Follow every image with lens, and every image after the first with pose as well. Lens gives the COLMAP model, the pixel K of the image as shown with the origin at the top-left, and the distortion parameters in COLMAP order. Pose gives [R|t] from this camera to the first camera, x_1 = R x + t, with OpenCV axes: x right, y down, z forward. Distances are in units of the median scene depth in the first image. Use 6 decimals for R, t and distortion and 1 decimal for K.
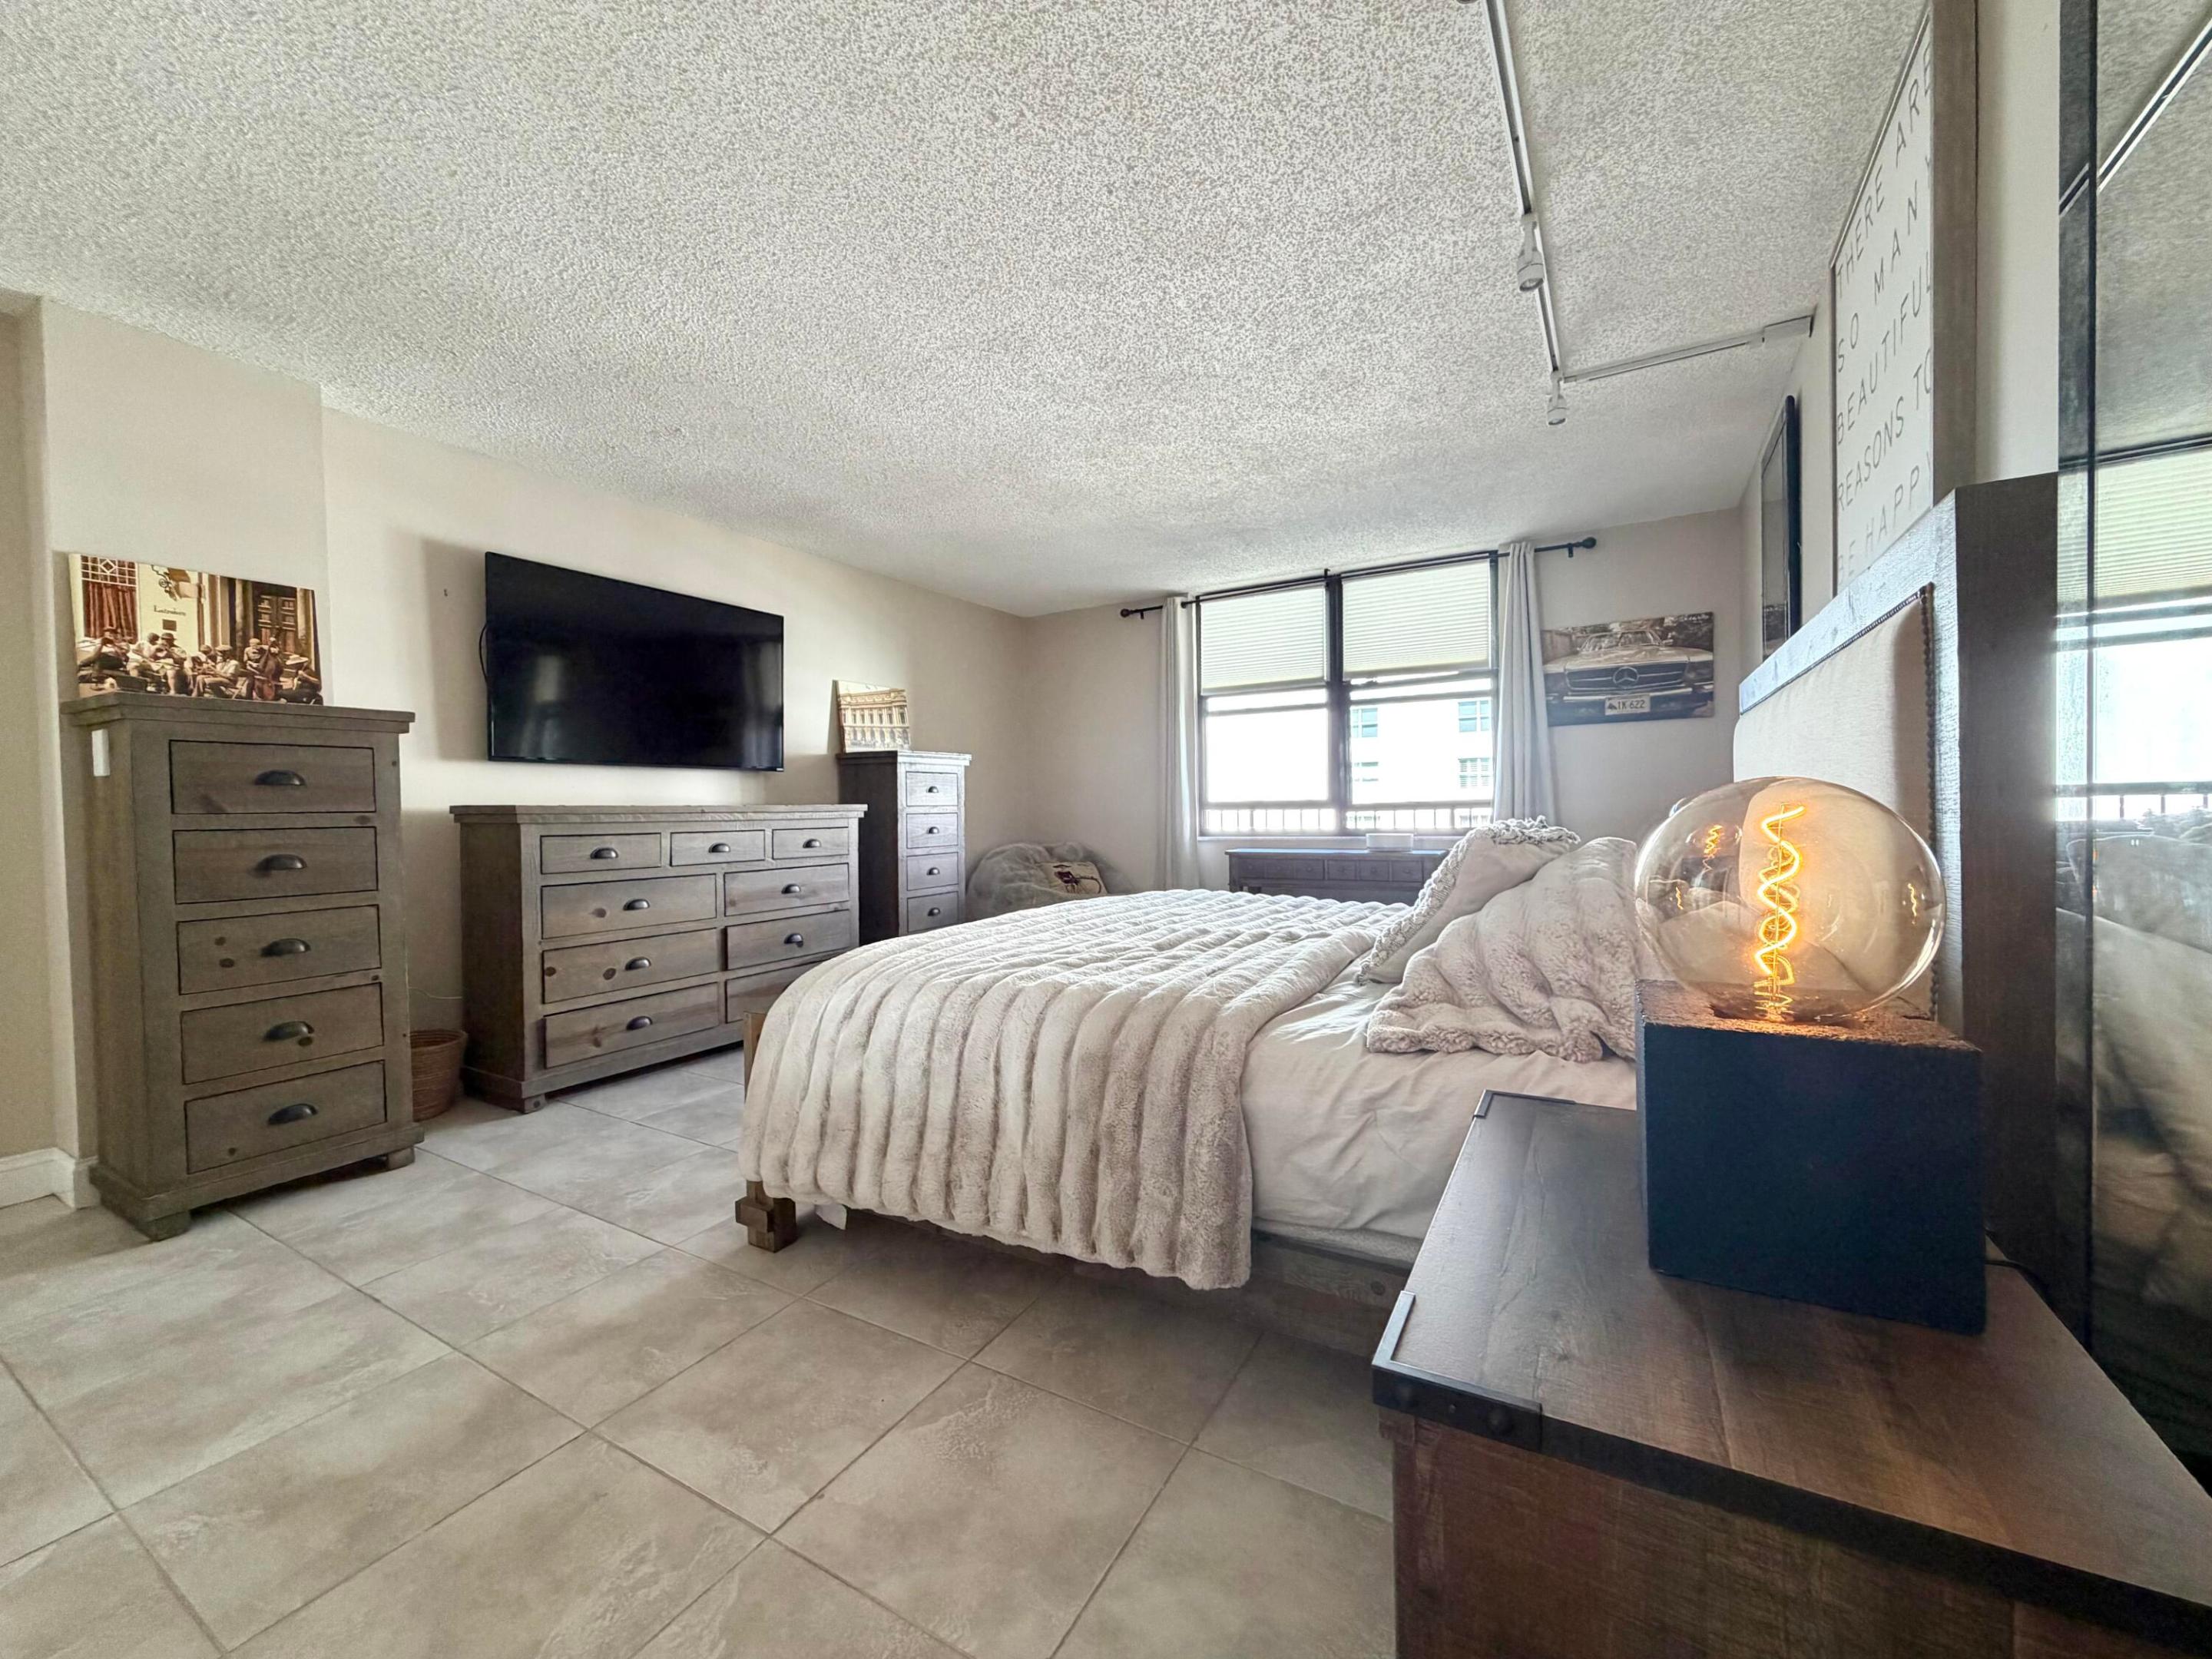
lens RADIAL K [[887.5, 0, 1104.6], [0, 887.5, 827.3], [0, 0, 1]] dist [0.000105, 0.000200]
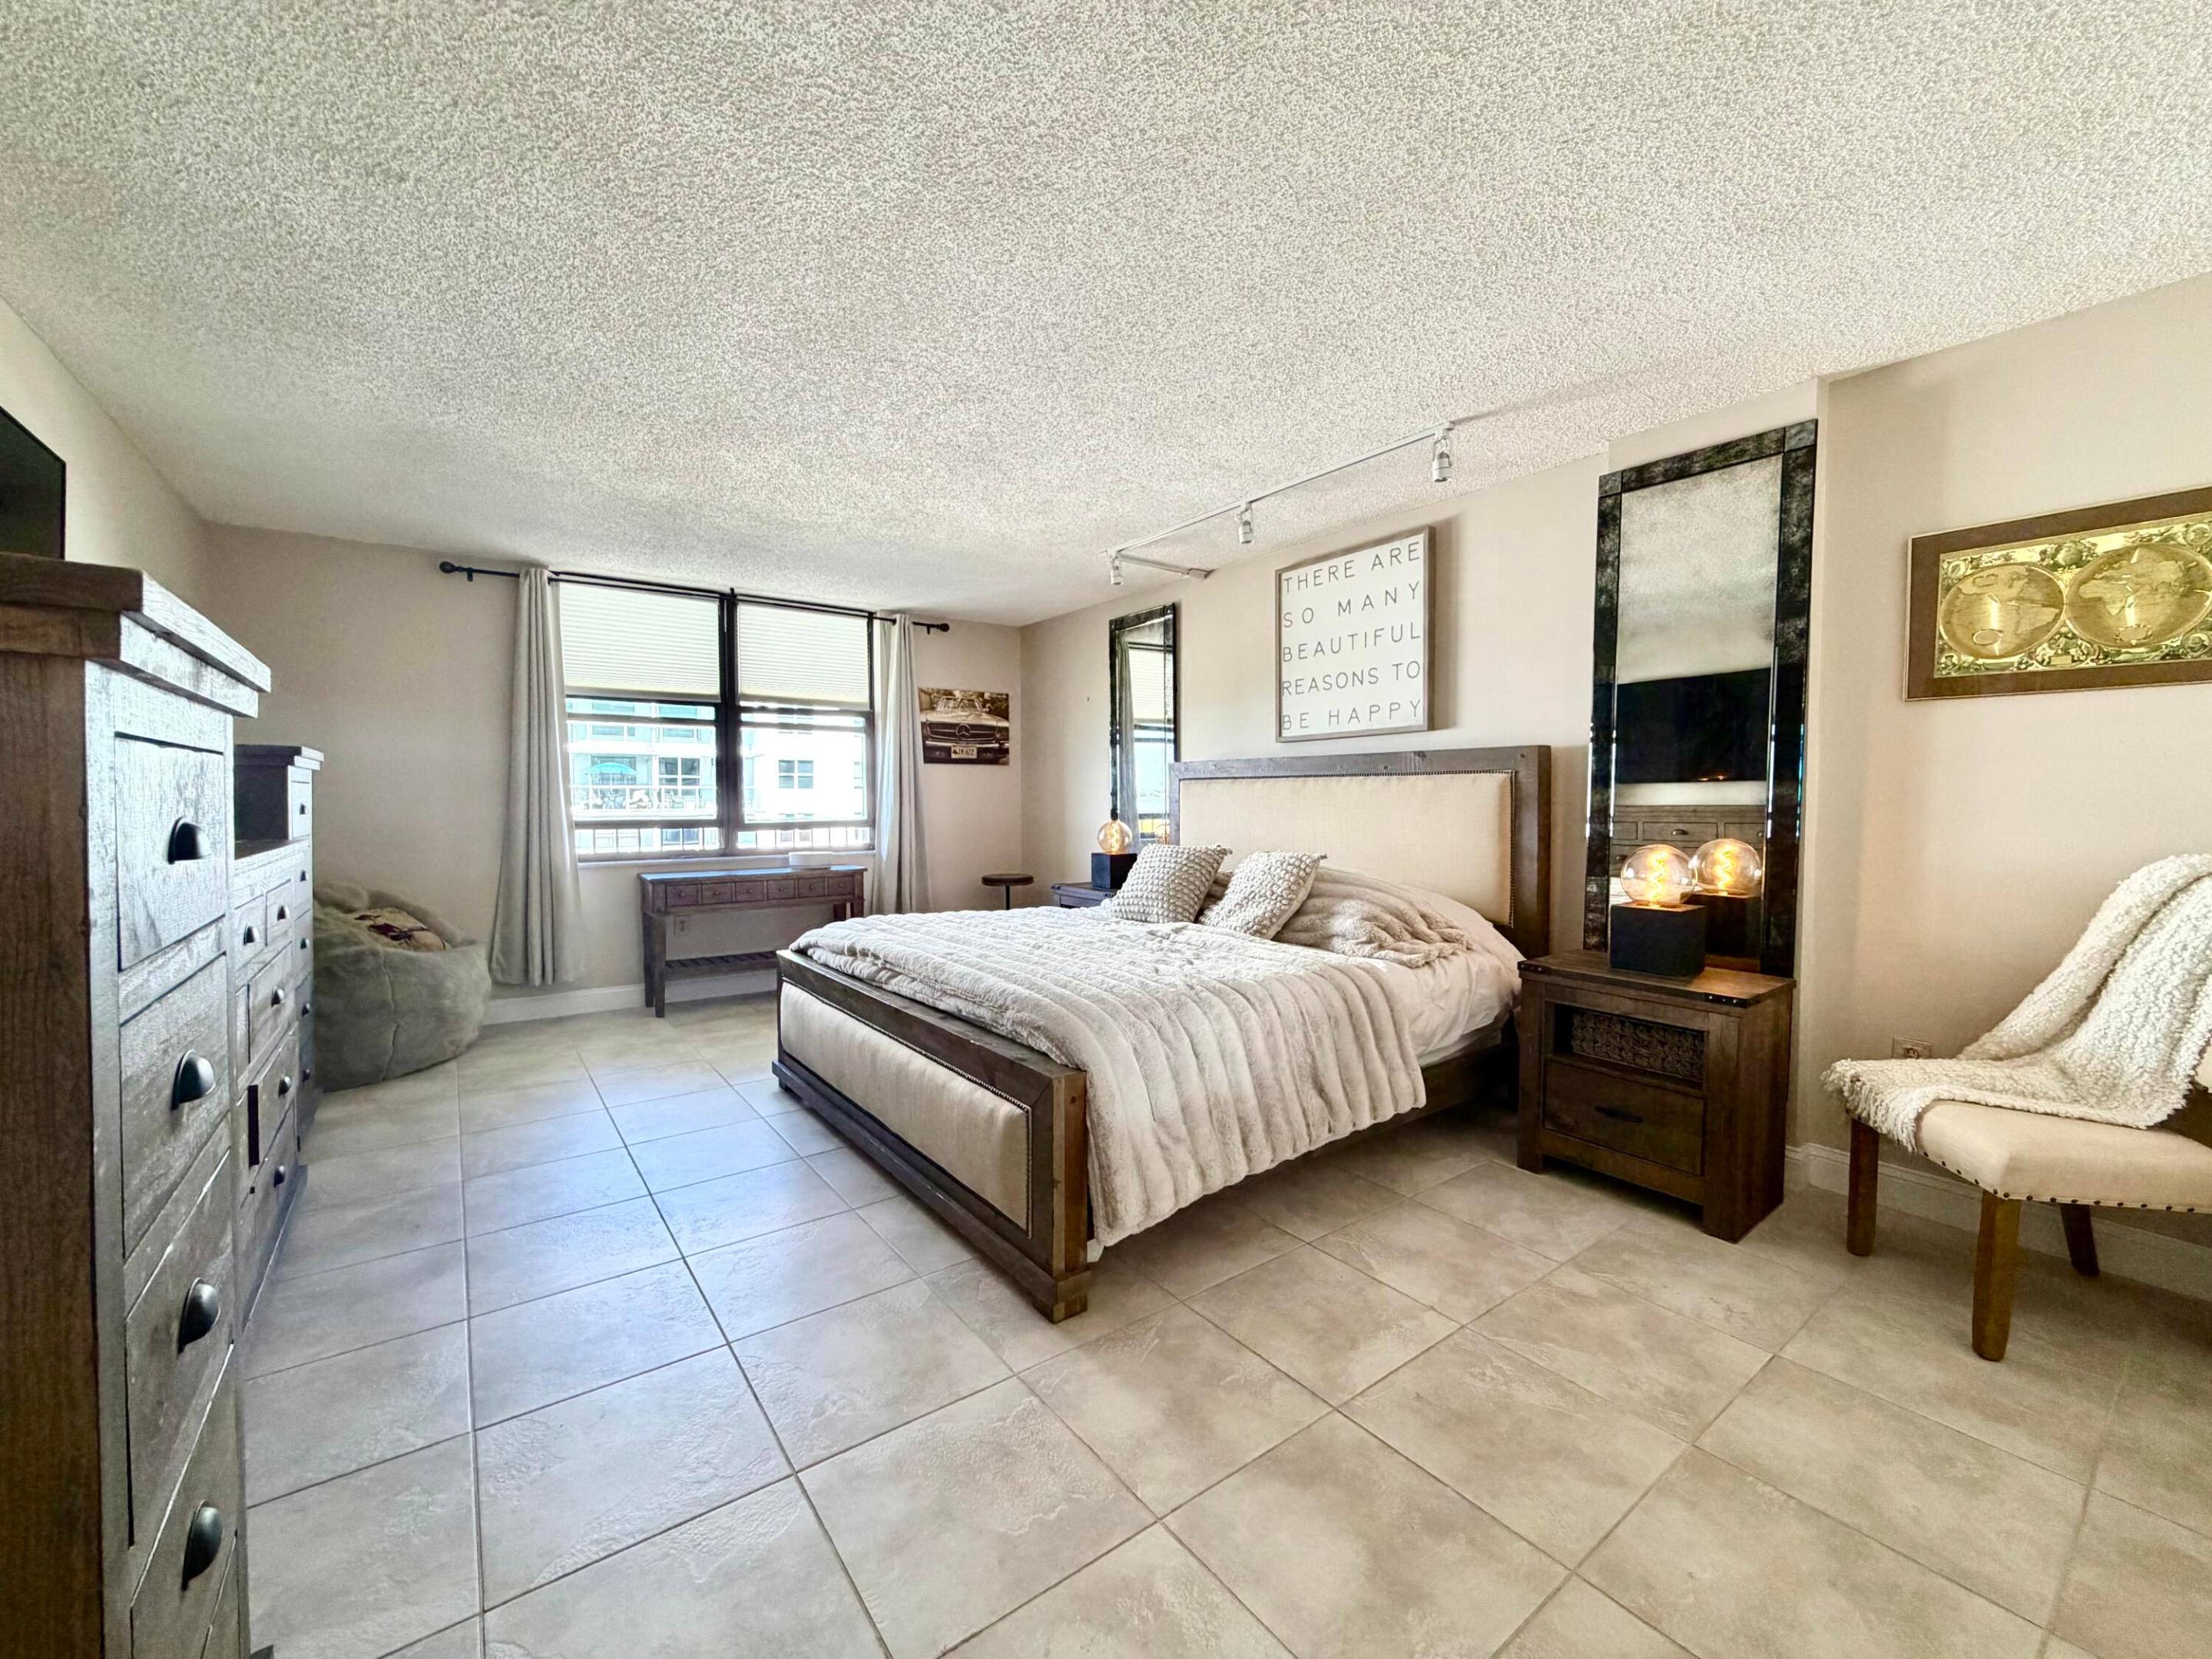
lens RADIAL K [[887.5, 0, 1103.8], [0, 887.5, 821.1], [0, 0, 1]] dist [0.000105, 0.000200]
pose [[0.390493, -0.005911, 0.920587, -0.592672], [0.014511, 0.999895, 0.000265, -0.029361], [-0.920491, 0.013255, 0.390538, 0.276355]]
